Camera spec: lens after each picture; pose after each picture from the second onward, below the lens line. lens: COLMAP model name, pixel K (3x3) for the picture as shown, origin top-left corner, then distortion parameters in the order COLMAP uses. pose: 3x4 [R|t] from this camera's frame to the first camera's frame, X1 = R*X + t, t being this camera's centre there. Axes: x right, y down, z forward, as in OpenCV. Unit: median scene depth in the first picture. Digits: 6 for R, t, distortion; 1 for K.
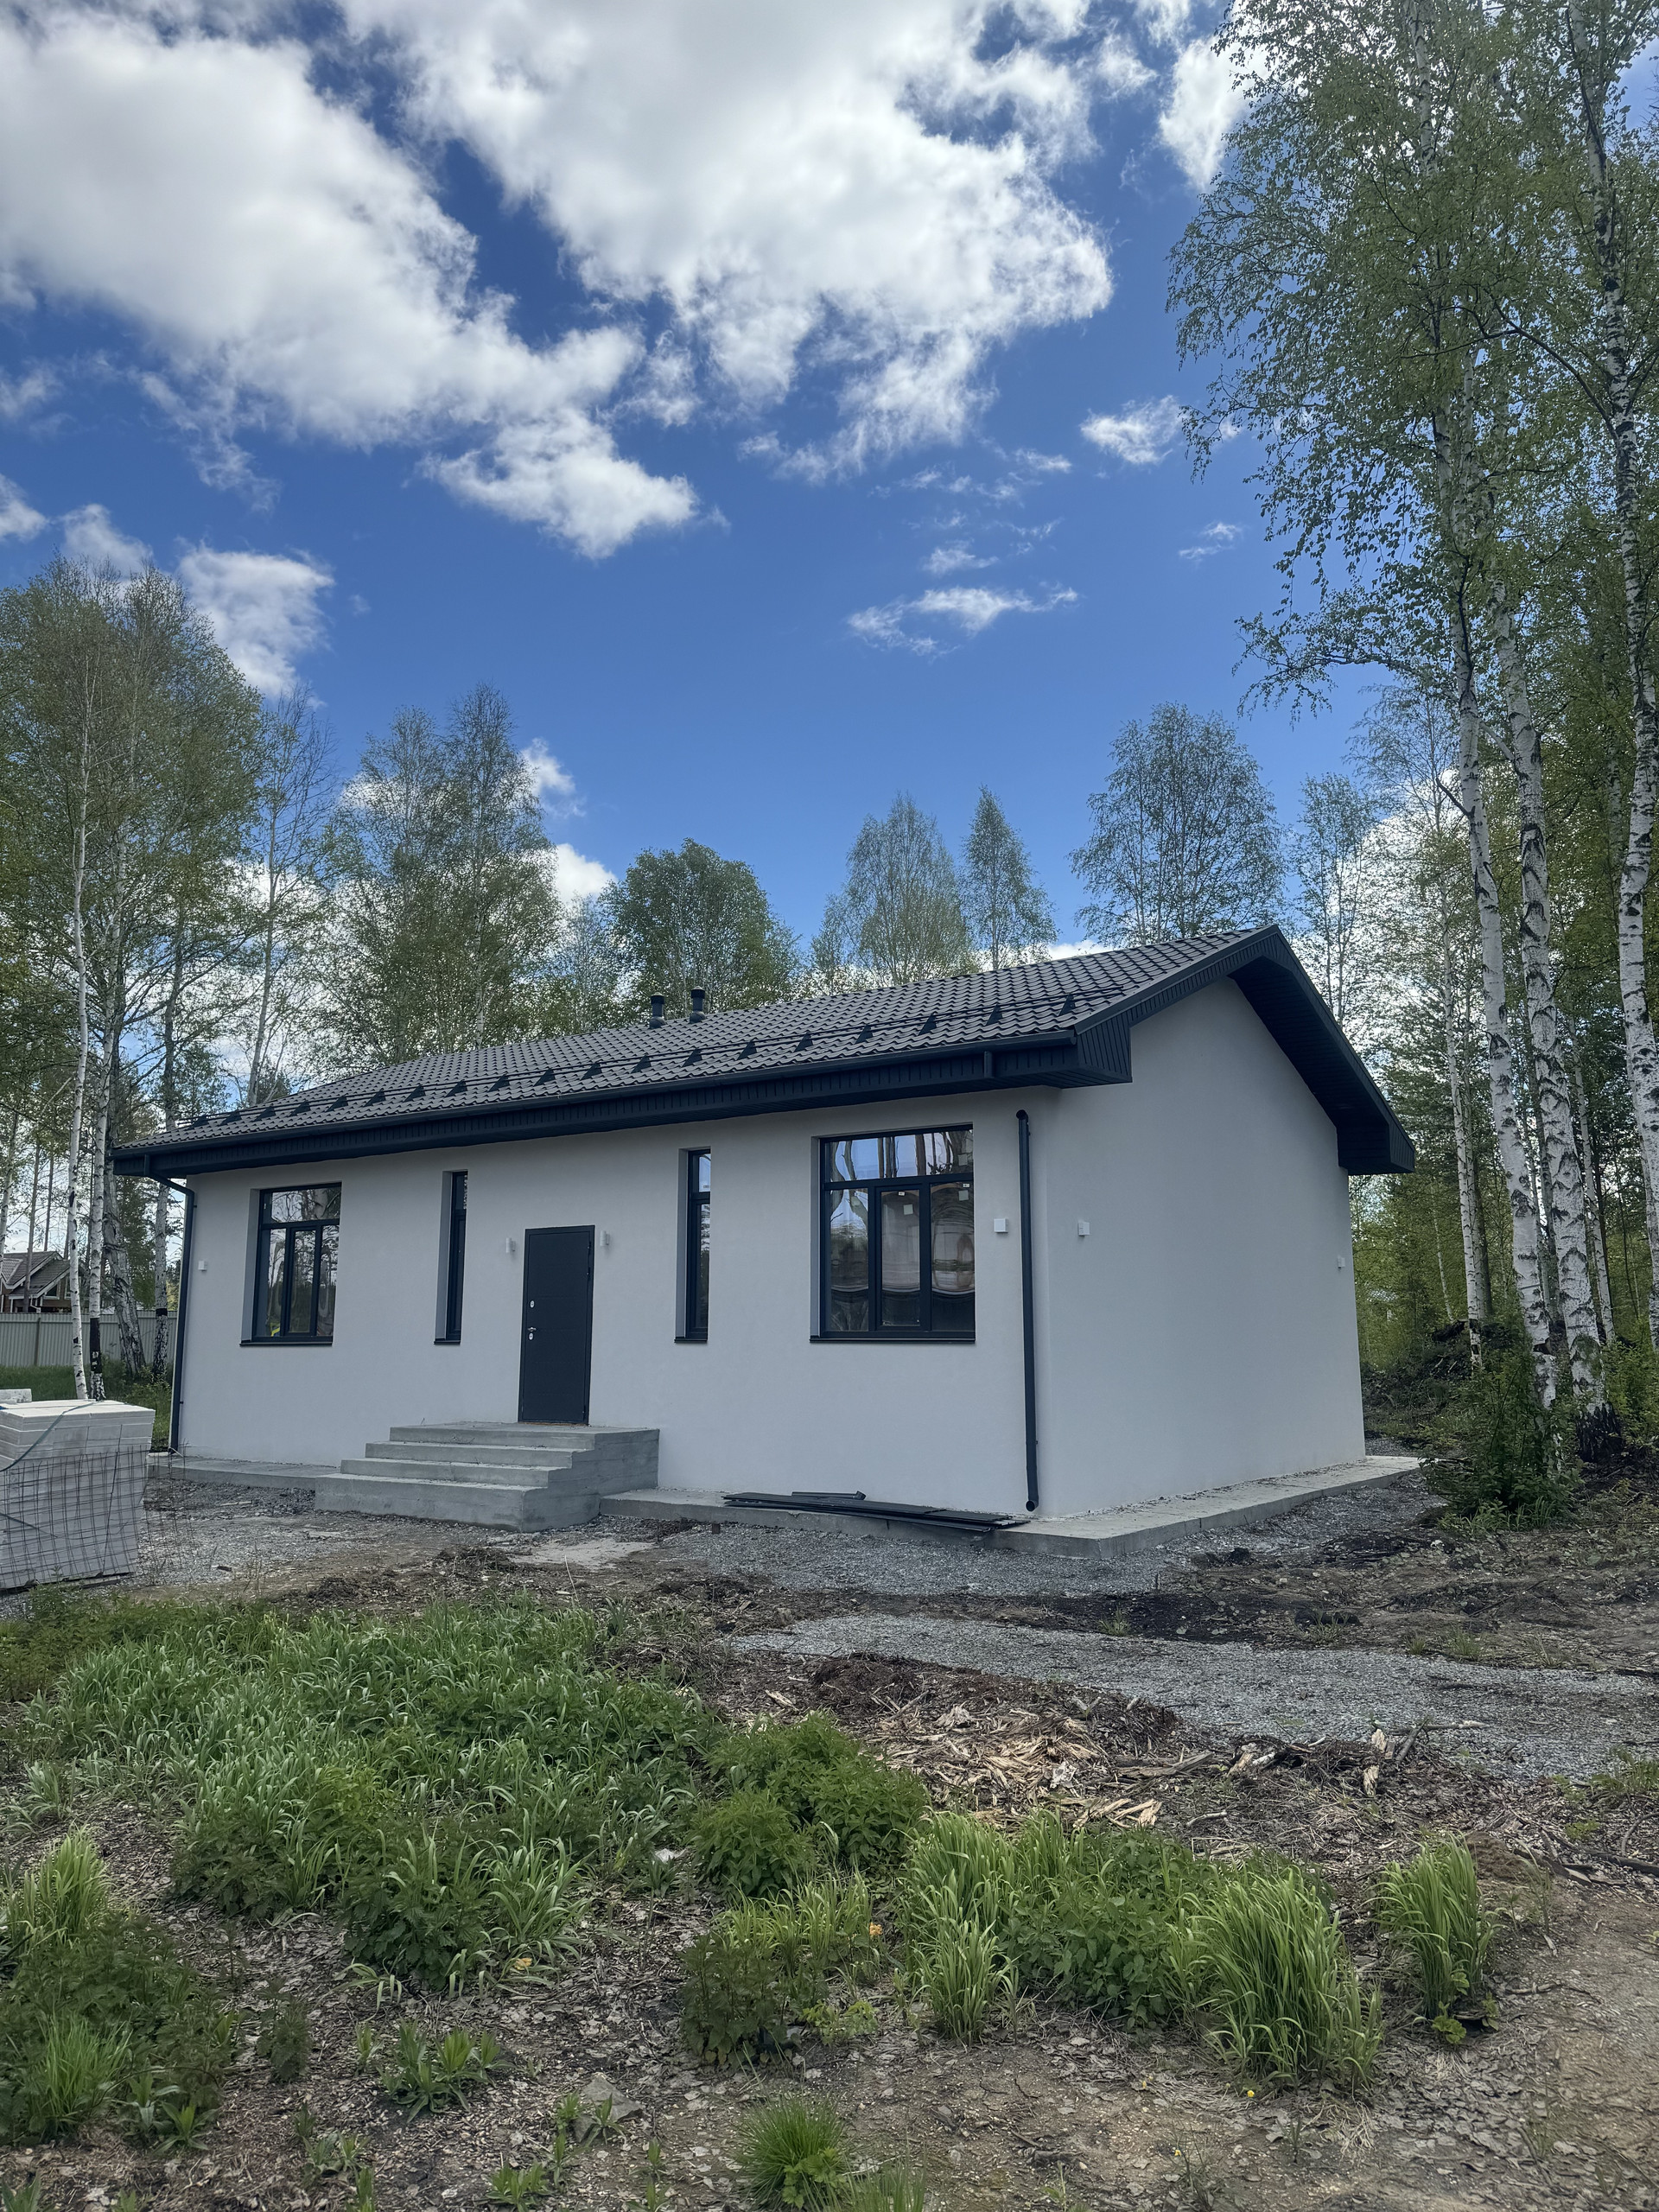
lens RADIAL K [[1589.4, 0, 829.5], [0, 1589.4, 1106.0], [0, 0, 1]] dist [-0.006858, -0.001786]
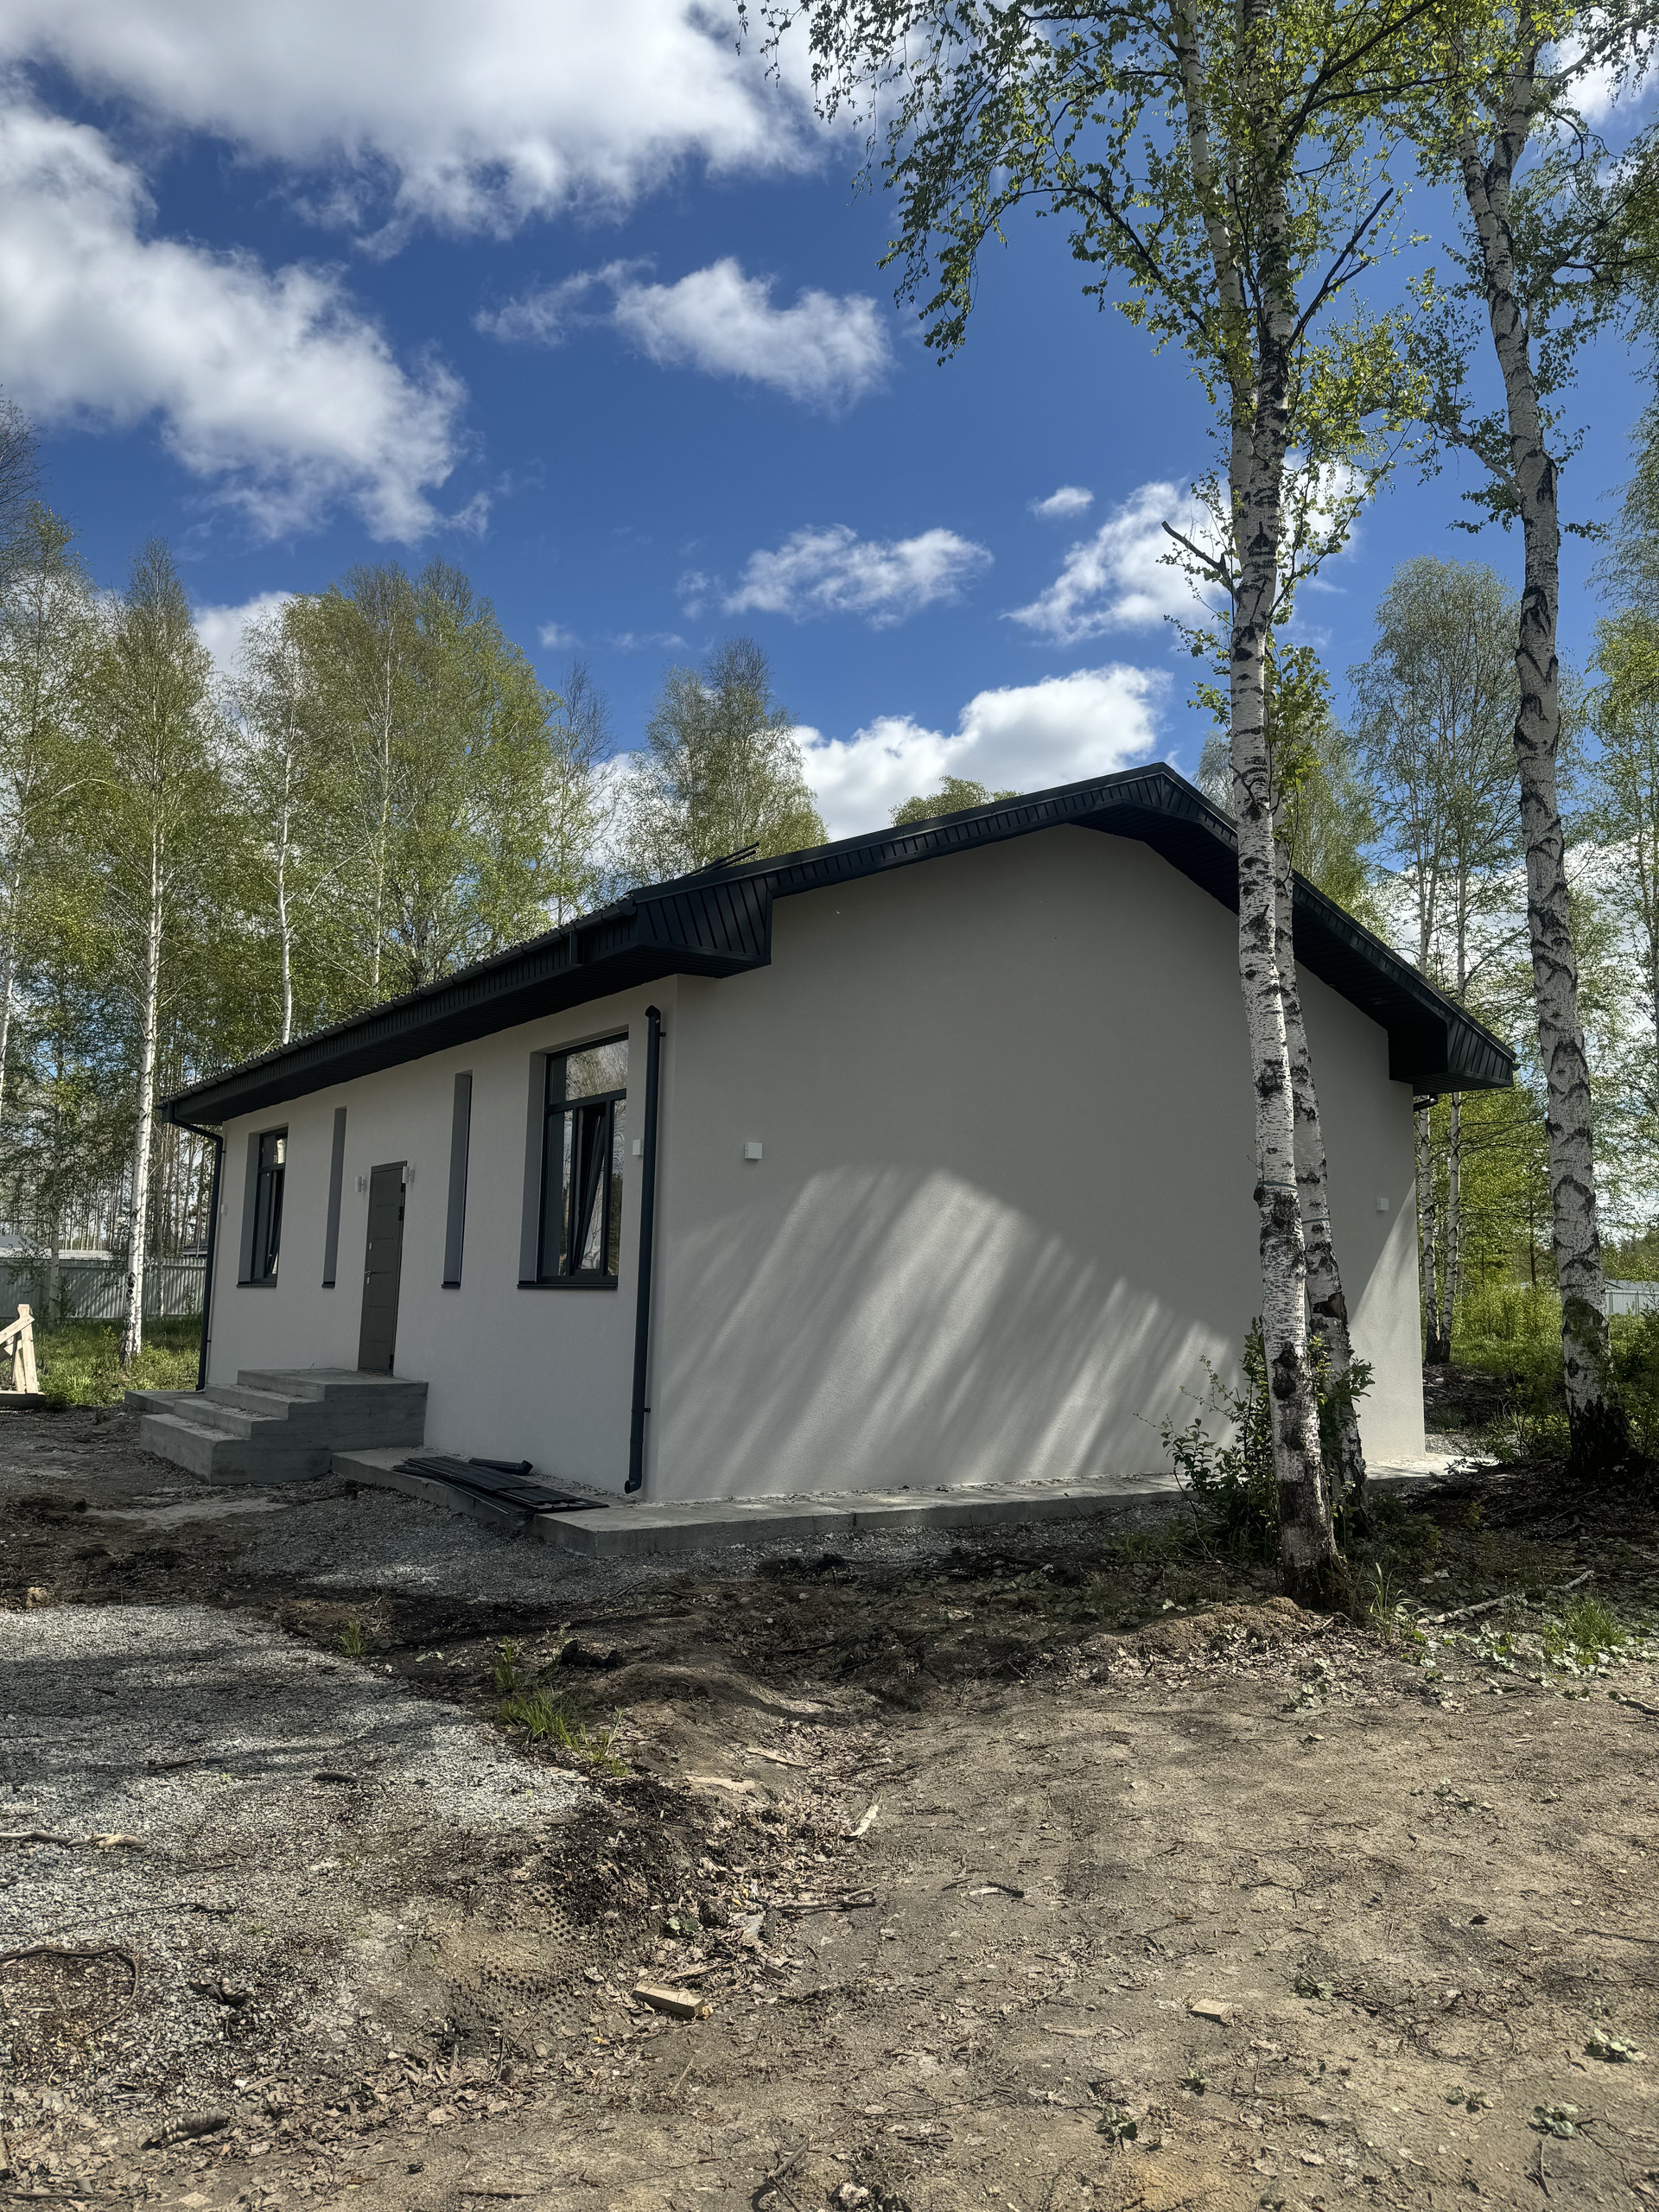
lens RADIAL K [[1553.5, 0, 829.5], [0, 1553.5, 1106.0], [0, 0, 1]] dist [0.033544, 0.000466]
pose [[0.939527, -0.024291, -0.341612, 0.419462], [0.031814, 0.999359, 0.016436, 0.037926], [0.340993, -0.026310, 0.939697, 0.238178]]
